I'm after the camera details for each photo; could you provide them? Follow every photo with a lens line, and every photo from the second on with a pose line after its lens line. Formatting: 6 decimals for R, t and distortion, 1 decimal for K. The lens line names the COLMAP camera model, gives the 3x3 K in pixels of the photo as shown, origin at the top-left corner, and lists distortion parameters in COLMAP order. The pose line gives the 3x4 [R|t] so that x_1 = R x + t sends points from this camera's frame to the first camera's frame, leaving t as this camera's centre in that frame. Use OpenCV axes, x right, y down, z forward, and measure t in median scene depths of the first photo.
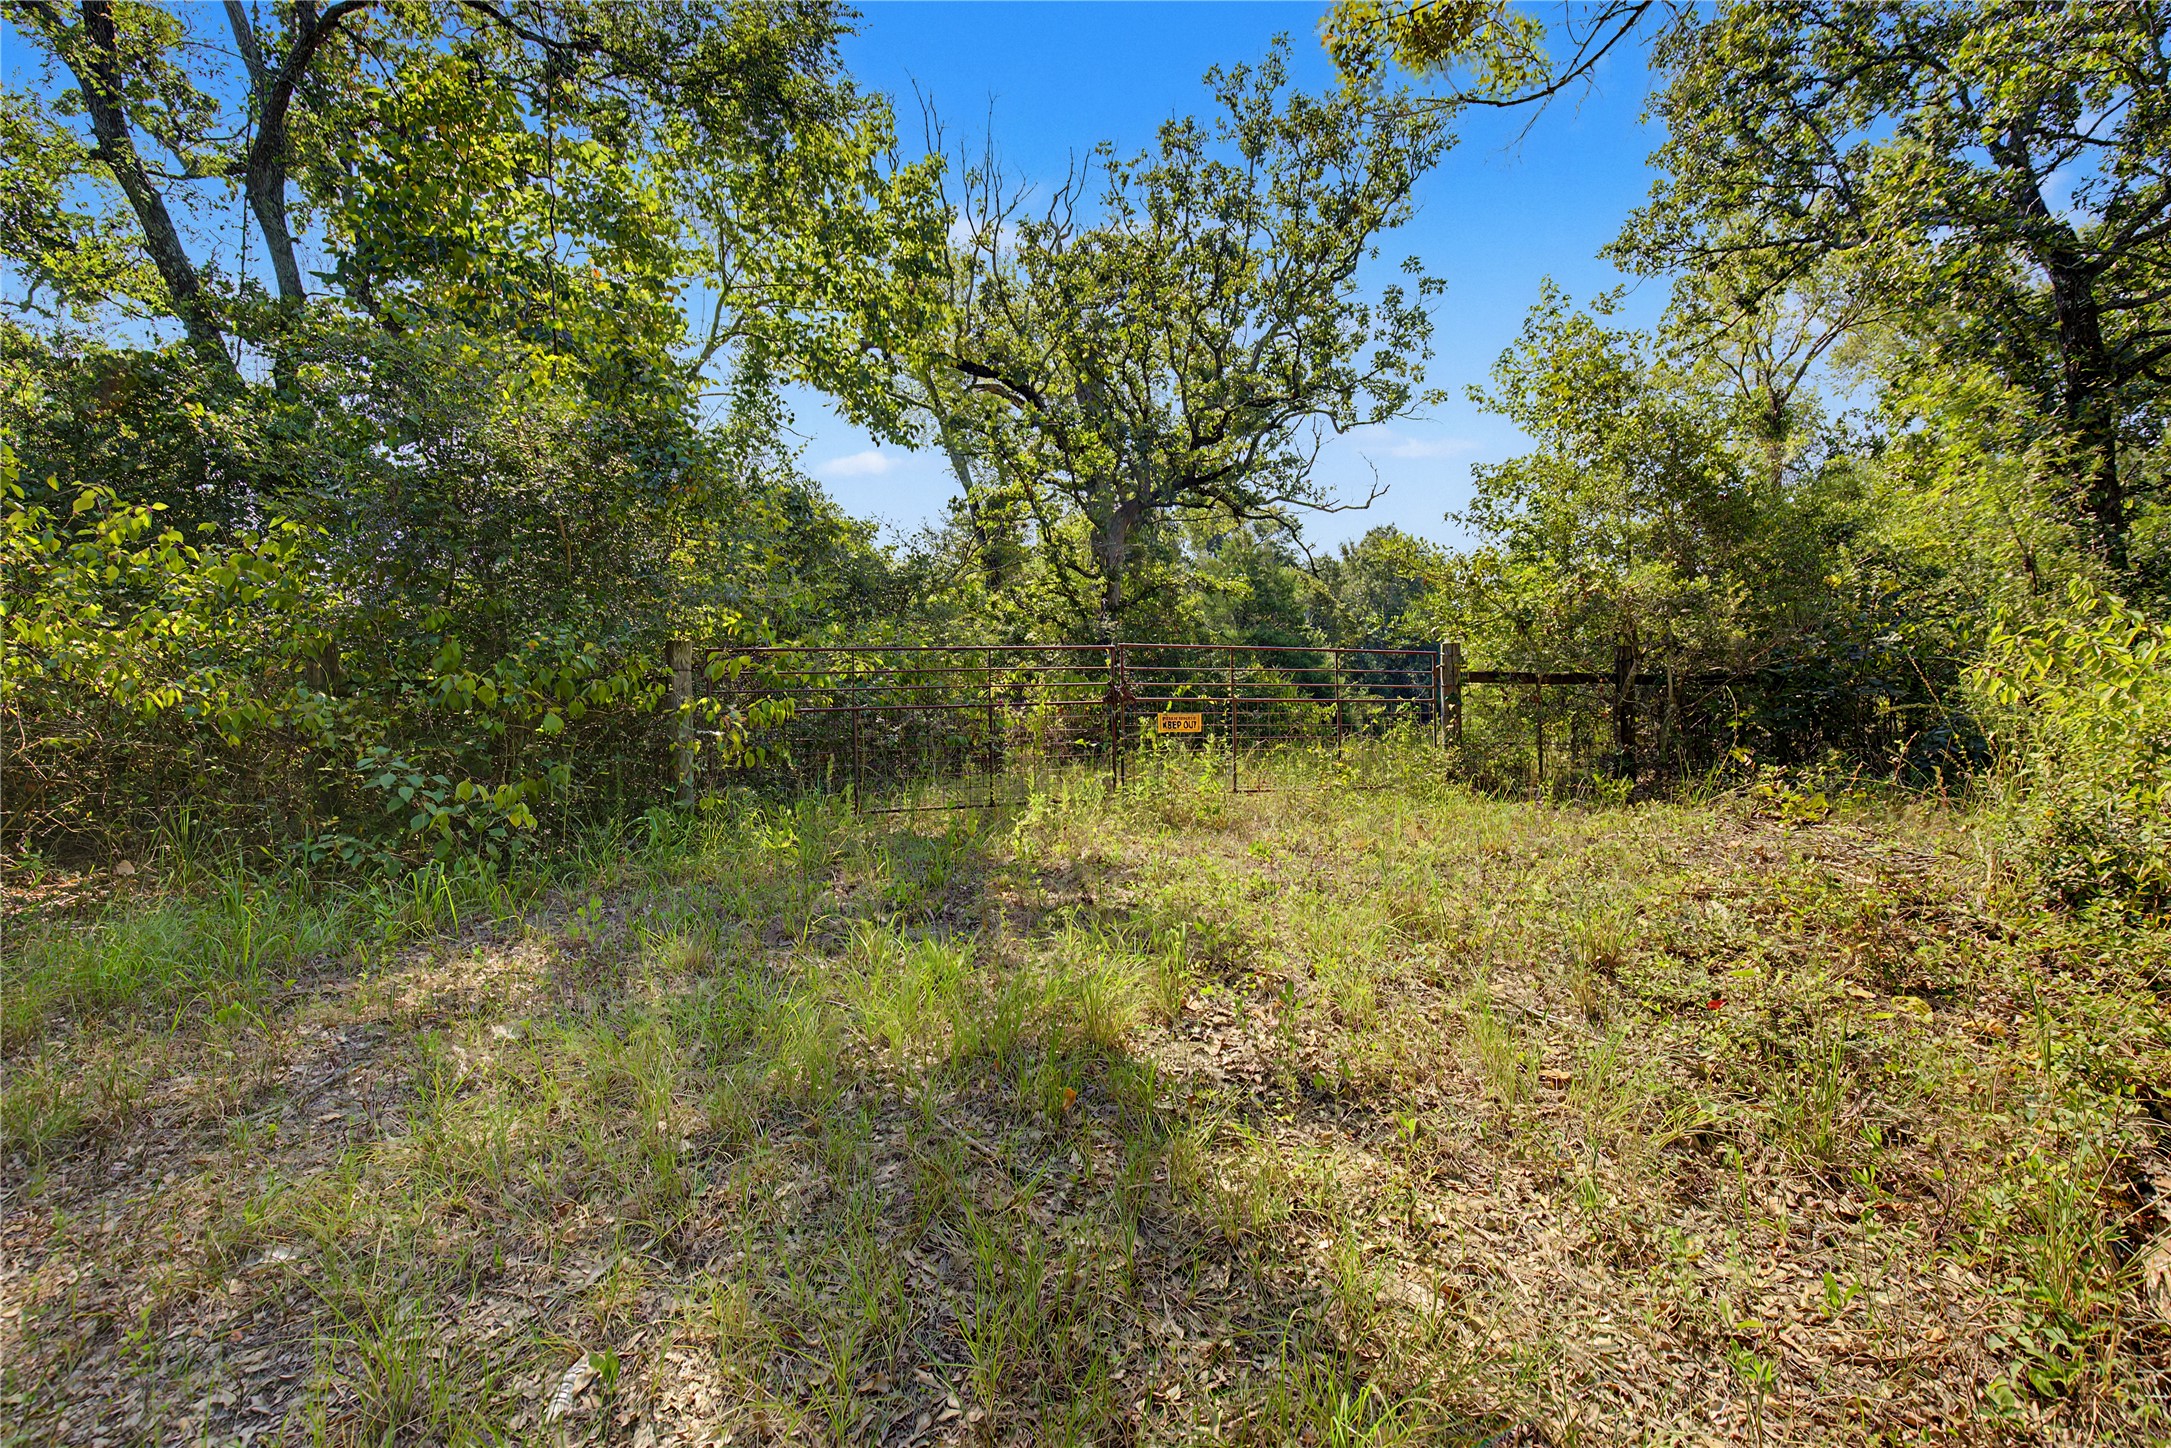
lens RADIAL K [[1021.4, 0, 1085.5], [0, 1021.4, 724.0], [0, 0, 1]] dist [-0.000533, -0.000545]
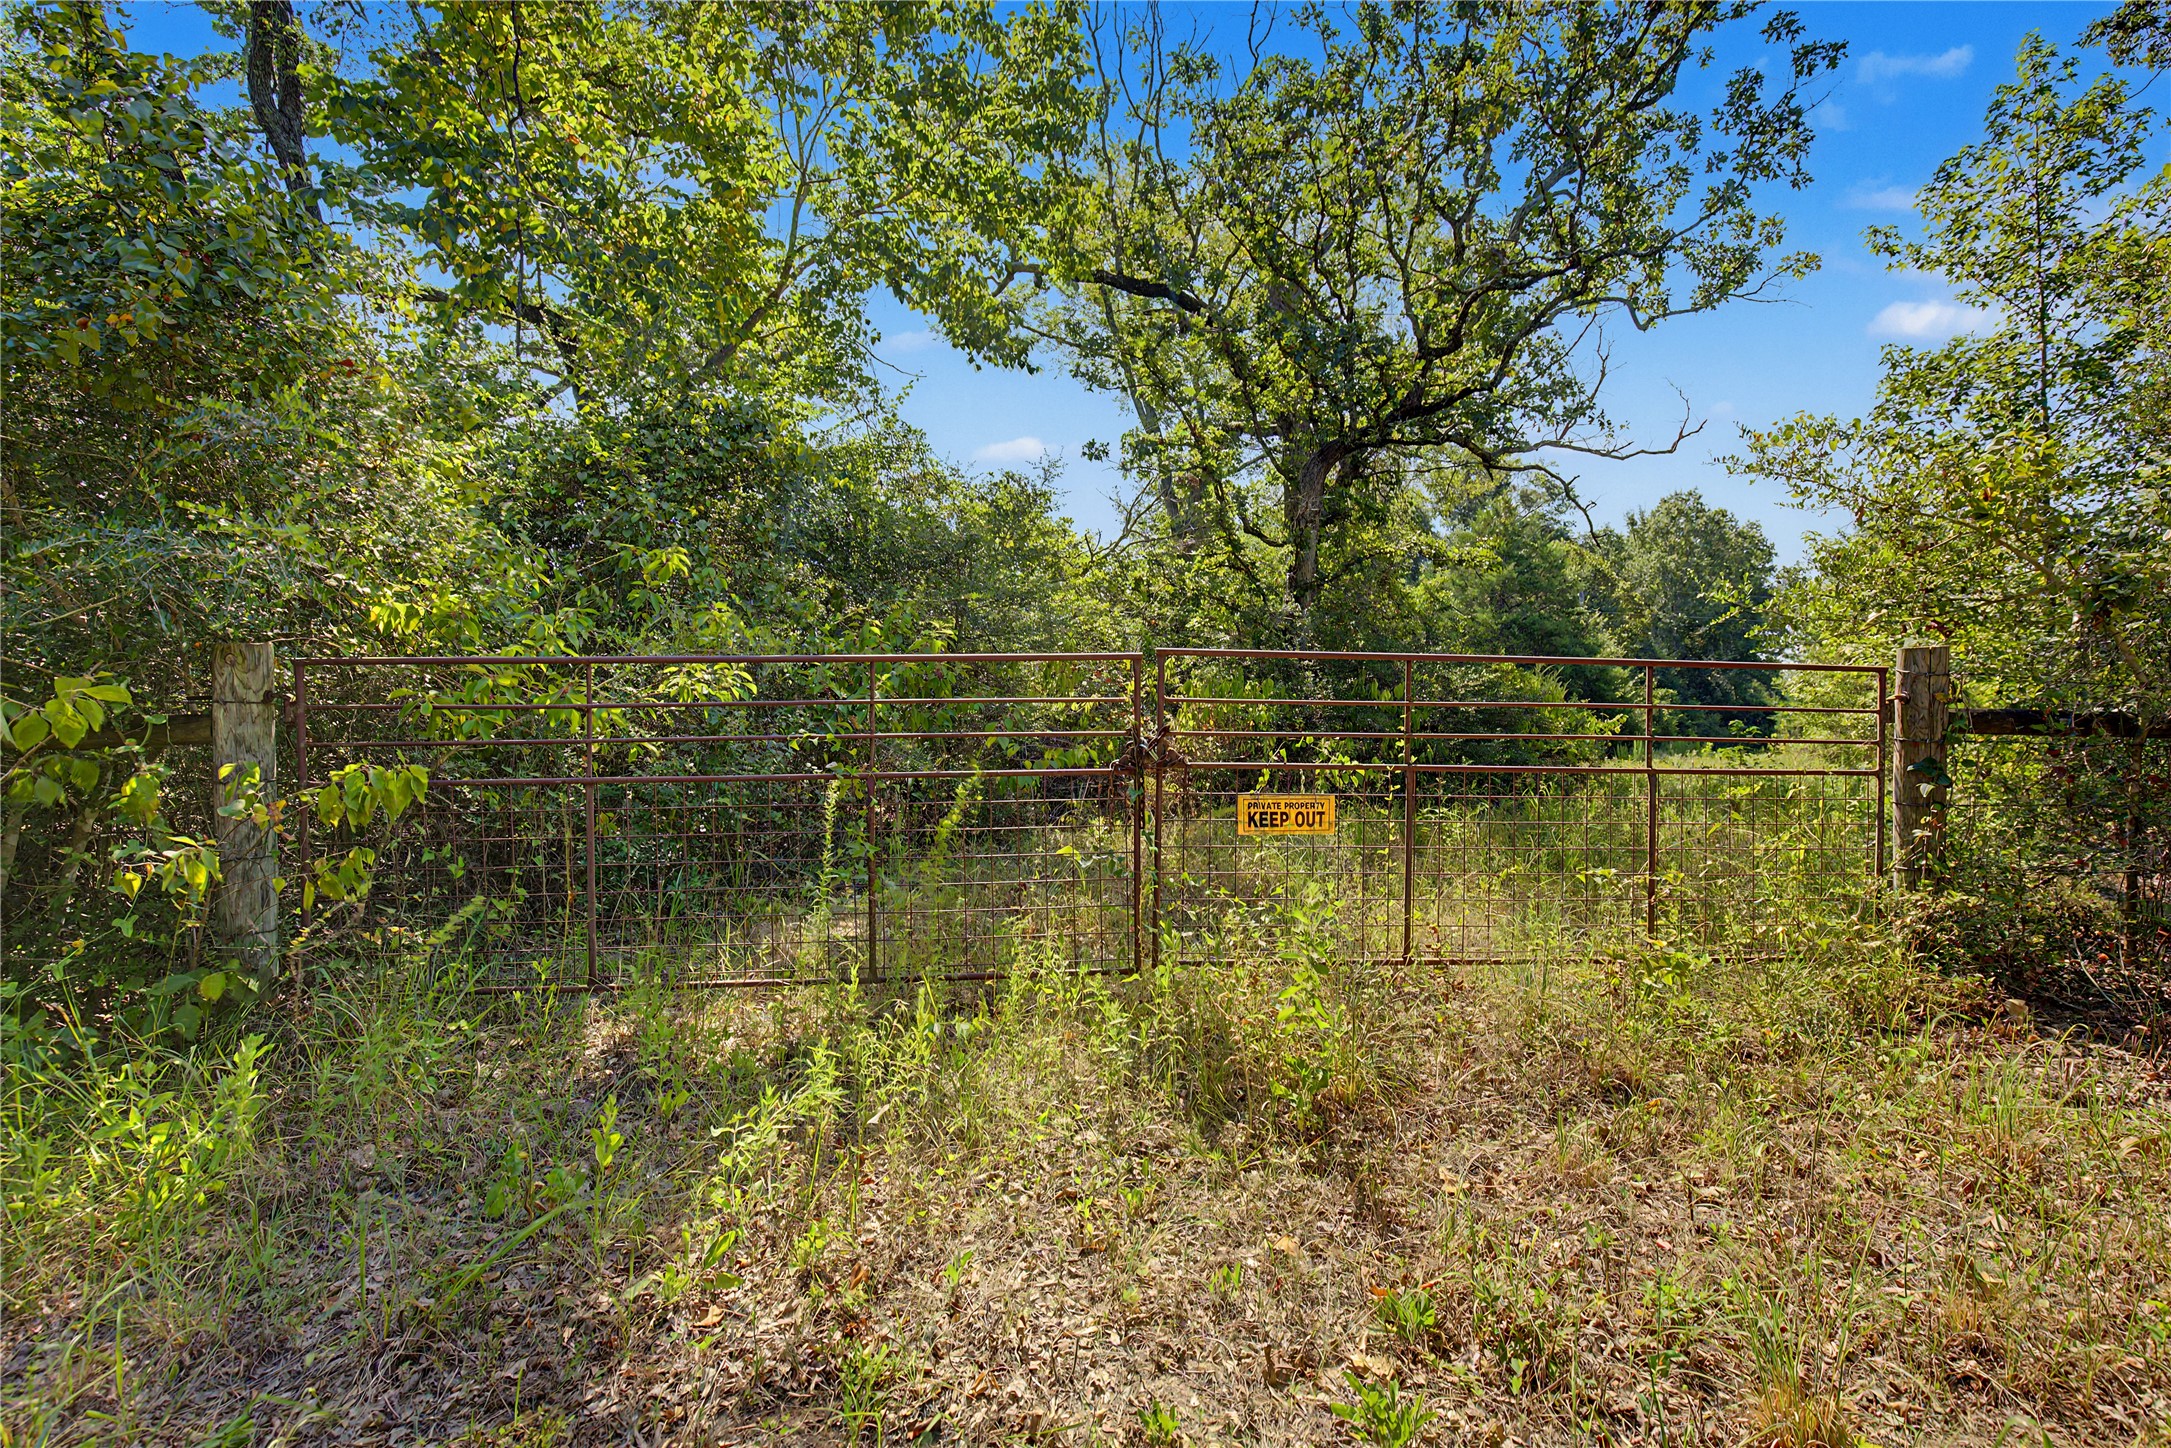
lens RADIAL K [[1021.4, 0, 1085.5], [0, 1021.4, 724.0], [0, 0, 1]] dist [-0.000533, -0.000545]
pose [[0.972177, 0.024707, -0.232941, 0.051469], [-0.020920, 0.999606, 0.018717, -0.023280], [0.233311, -0.013323, 0.972311, 0.239994]]
